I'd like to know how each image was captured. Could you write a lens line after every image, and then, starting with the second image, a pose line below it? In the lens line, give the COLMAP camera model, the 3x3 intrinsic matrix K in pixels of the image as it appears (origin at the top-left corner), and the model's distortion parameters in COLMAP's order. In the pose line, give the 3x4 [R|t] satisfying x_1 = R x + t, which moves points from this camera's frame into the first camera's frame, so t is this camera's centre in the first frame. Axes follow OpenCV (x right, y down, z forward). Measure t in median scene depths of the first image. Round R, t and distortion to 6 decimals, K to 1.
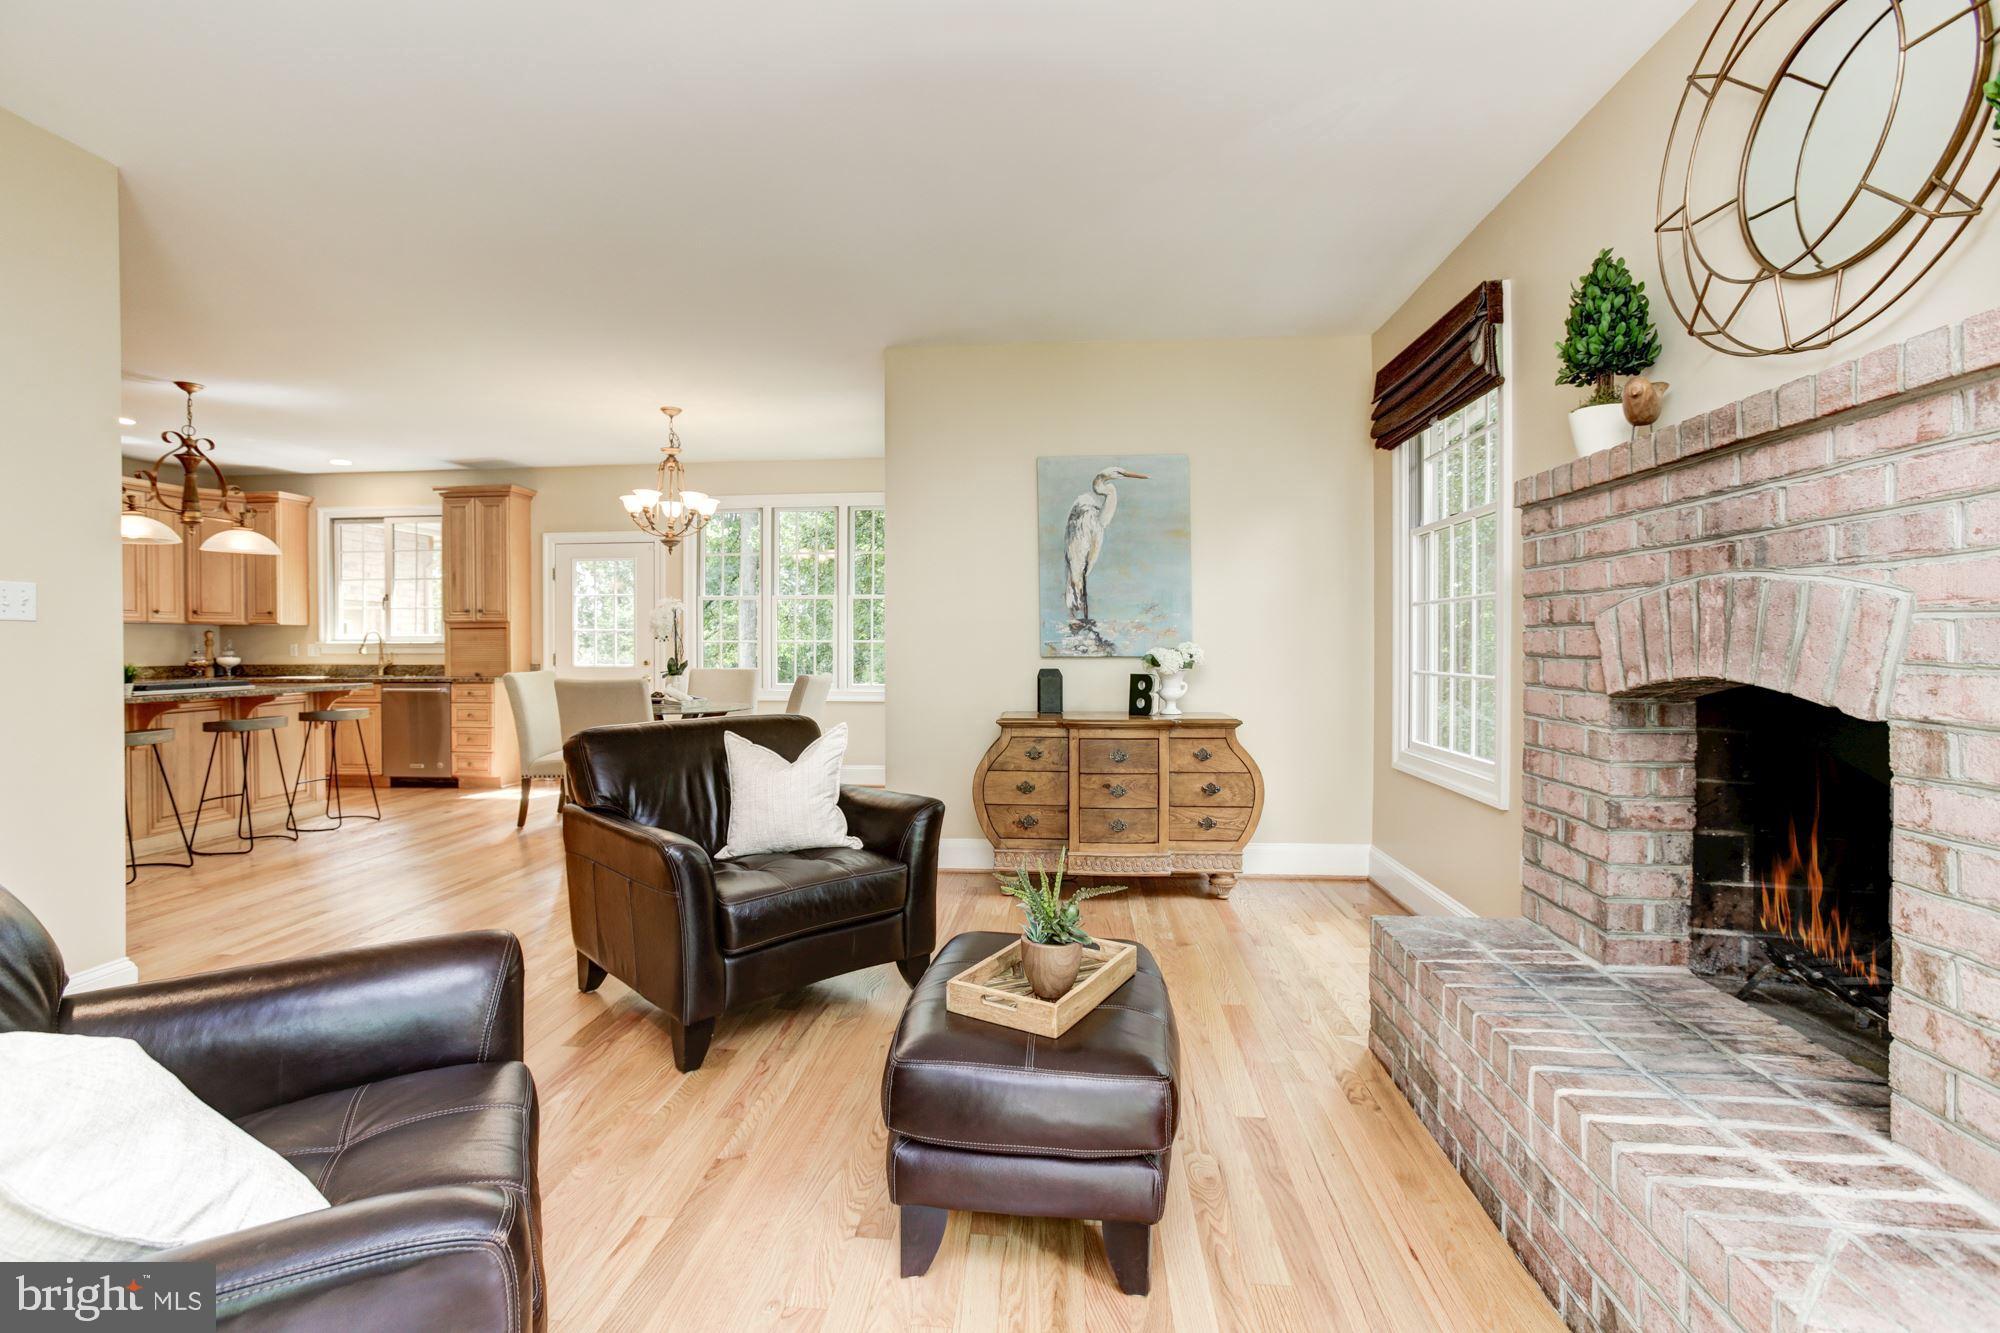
lens RADIAL K [[912.8, 0, 929.2], [0, 912.8, 642.4], [0, 0, 1]] dist [-0.044053, 0.021505]
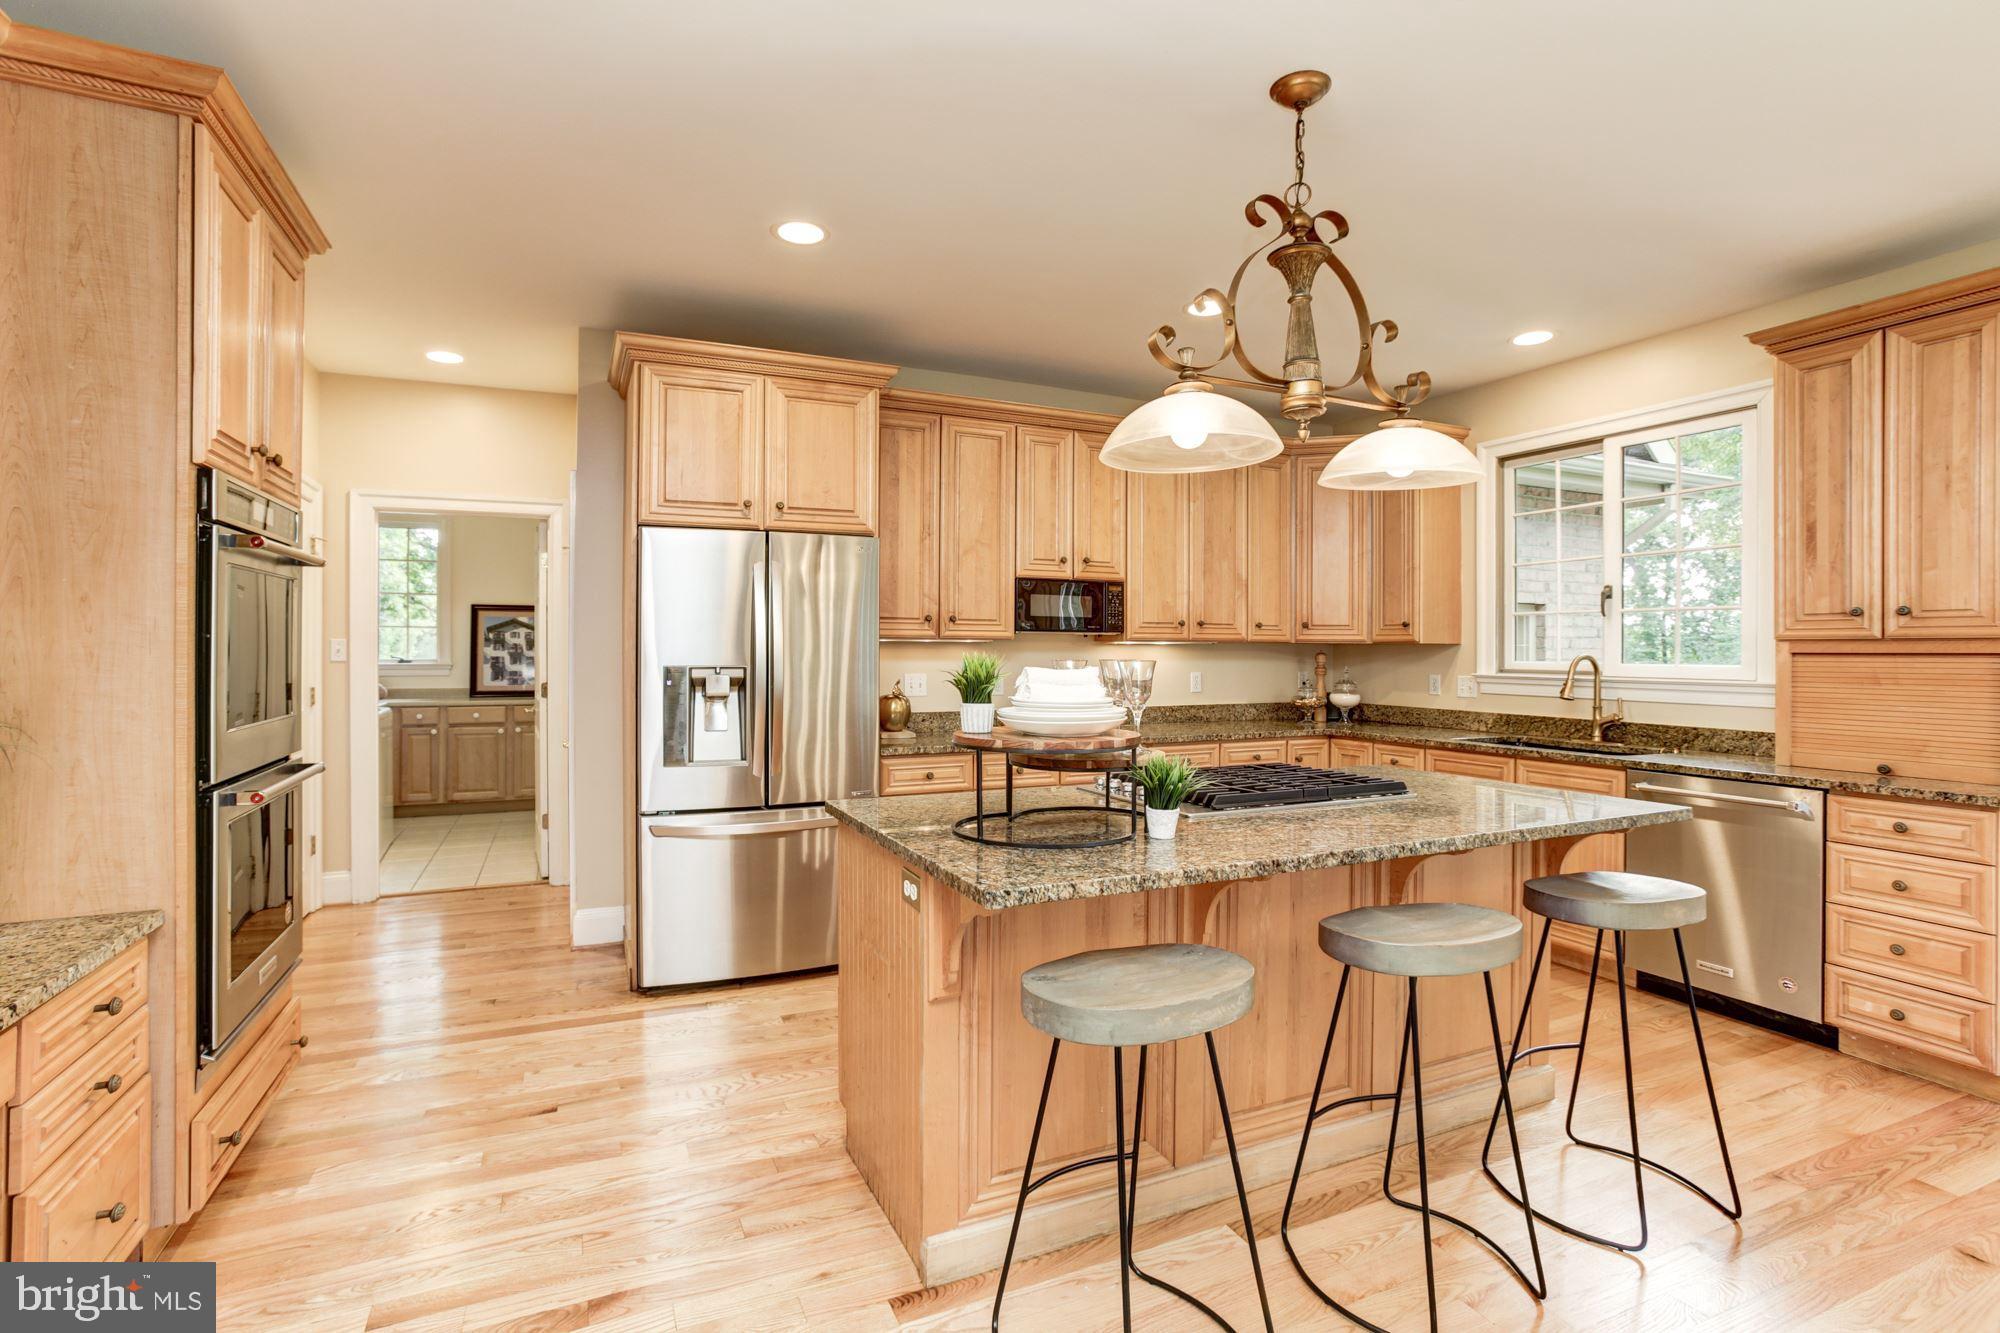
lens RADIAL K [[912.8, 0, 993.1], [0, 912.8, 666.3], [0, 0, 1]] dist [-0.044053, 0.021505]
pose [[0.528221, 0.022450, -0.848810, -0.367189], [-0.010976, 0.999747, 0.019611, -0.013563], [0.849036, -0.001042, 0.528334, 0.445655]]
